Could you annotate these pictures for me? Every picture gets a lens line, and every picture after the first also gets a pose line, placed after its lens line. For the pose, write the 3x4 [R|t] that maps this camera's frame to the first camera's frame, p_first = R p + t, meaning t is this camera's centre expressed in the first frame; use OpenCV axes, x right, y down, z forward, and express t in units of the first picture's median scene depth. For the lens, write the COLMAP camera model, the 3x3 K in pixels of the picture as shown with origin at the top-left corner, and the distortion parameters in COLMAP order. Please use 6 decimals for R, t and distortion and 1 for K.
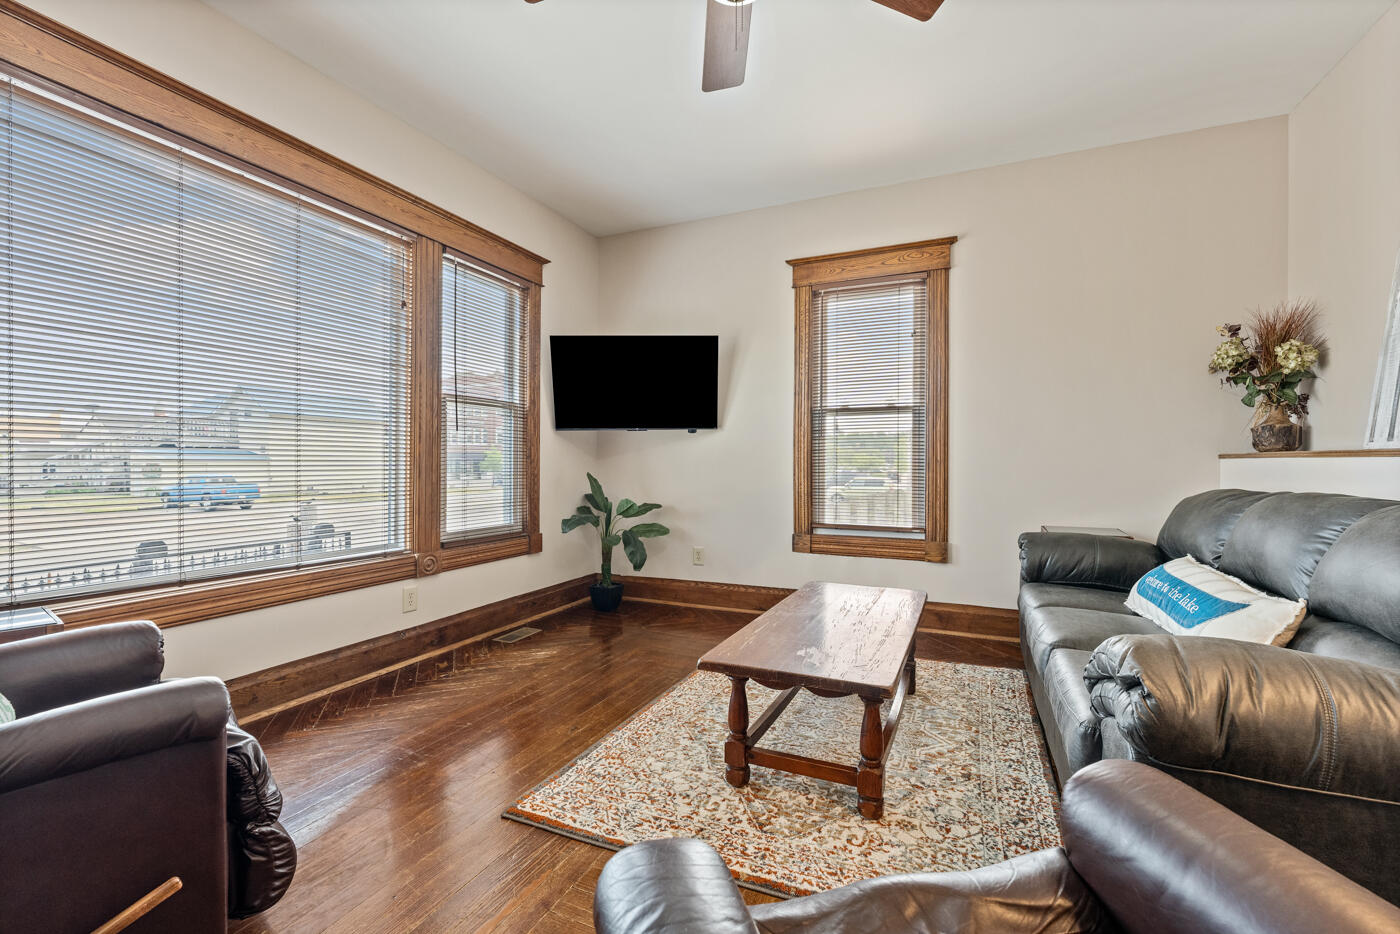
lens RADIAL K [[609.2, 0, 700.0], [0, 609.2, 467.0], [0, 0, 1]] dist [-0.002479, -0.000299]
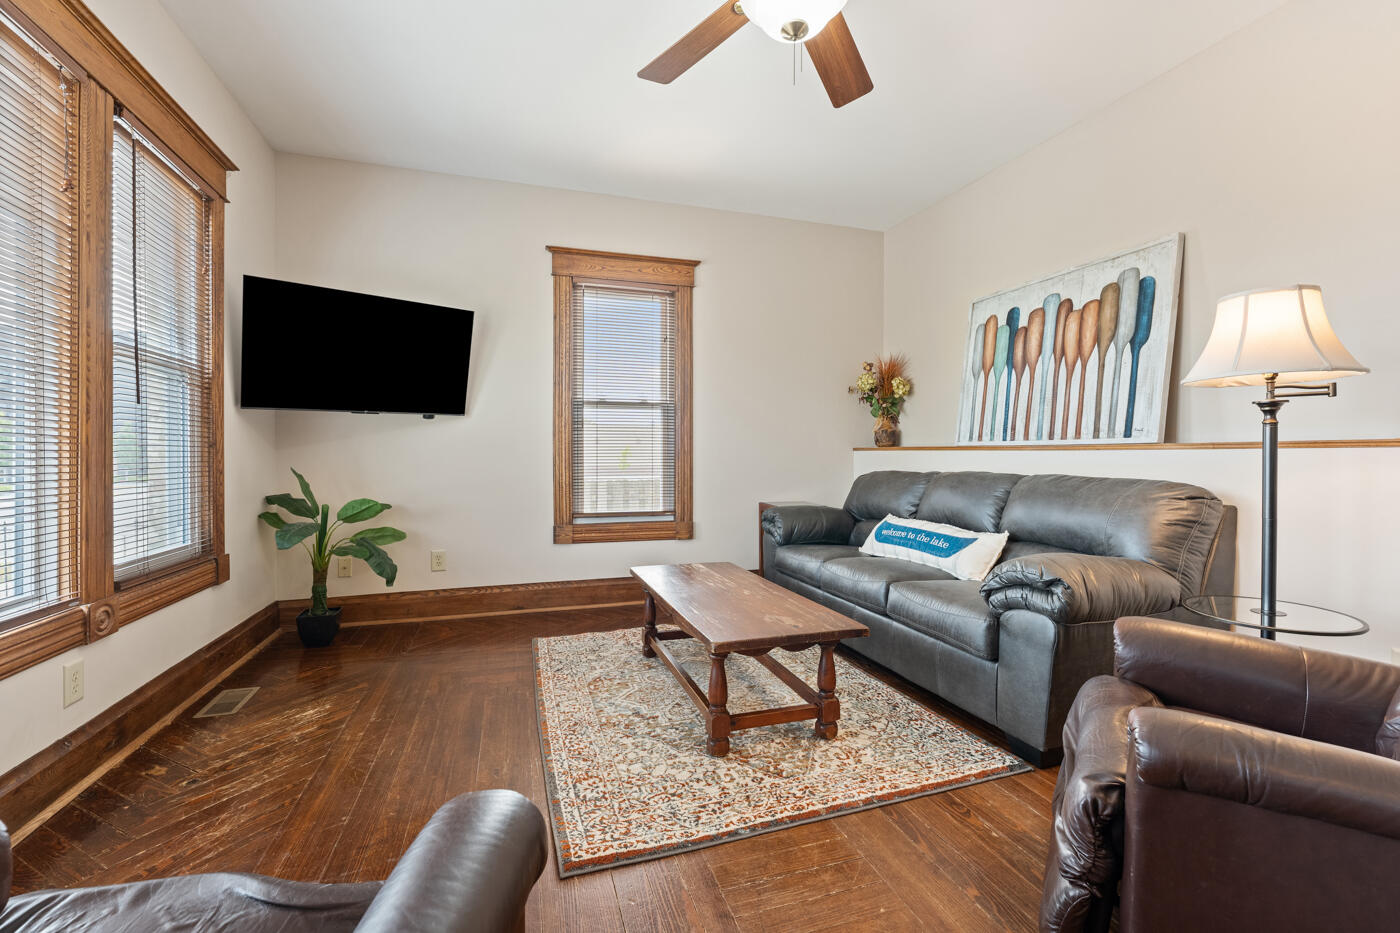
lens RADIAL K [[602.9, 0, 707.7], [0, 602.9, 463.6], [0, 0, 1]] dist [-0.003366, -0.000358]
pose [[0.737515, -0.011633, 0.675231, -0.349368], [0.004171, 0.999911, 0.012670, -0.002103], [-0.675318, -0.006528, 0.737498, 0.124324]]
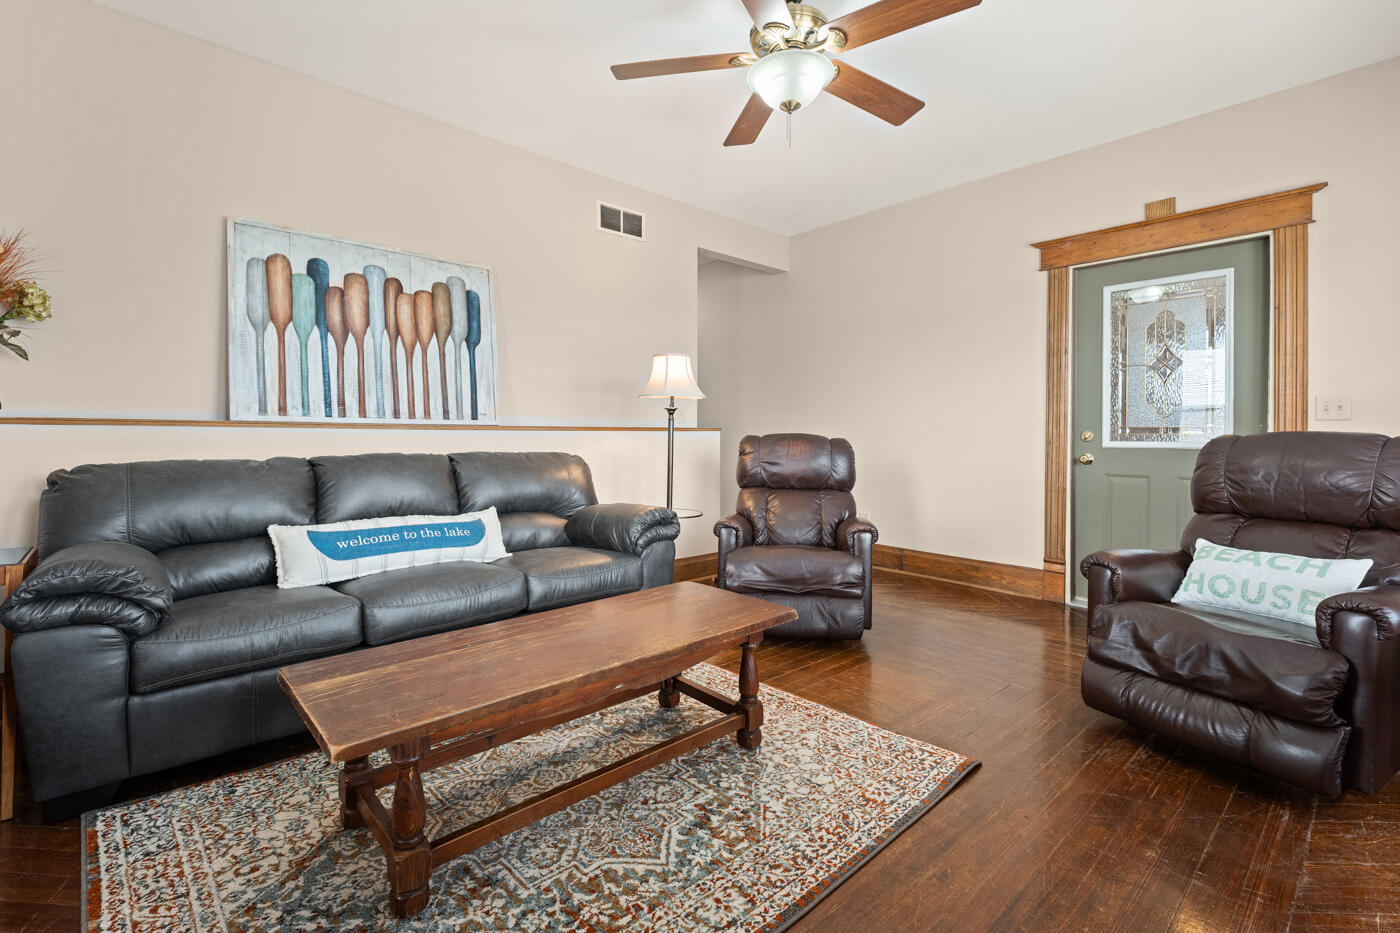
lens RADIAL K [[628.7, 0, 699.4], [0, 628.7, 440.2], [0, 0, 1]] dist [-0.003661, -0.000624]
pose [[-0.917942, -0.004623, 0.396687, -0.146449], [-0.000708, 0.999950, 0.010015, -0.001997], [-0.396713, 0.008912, -0.917899, 1.055870]]
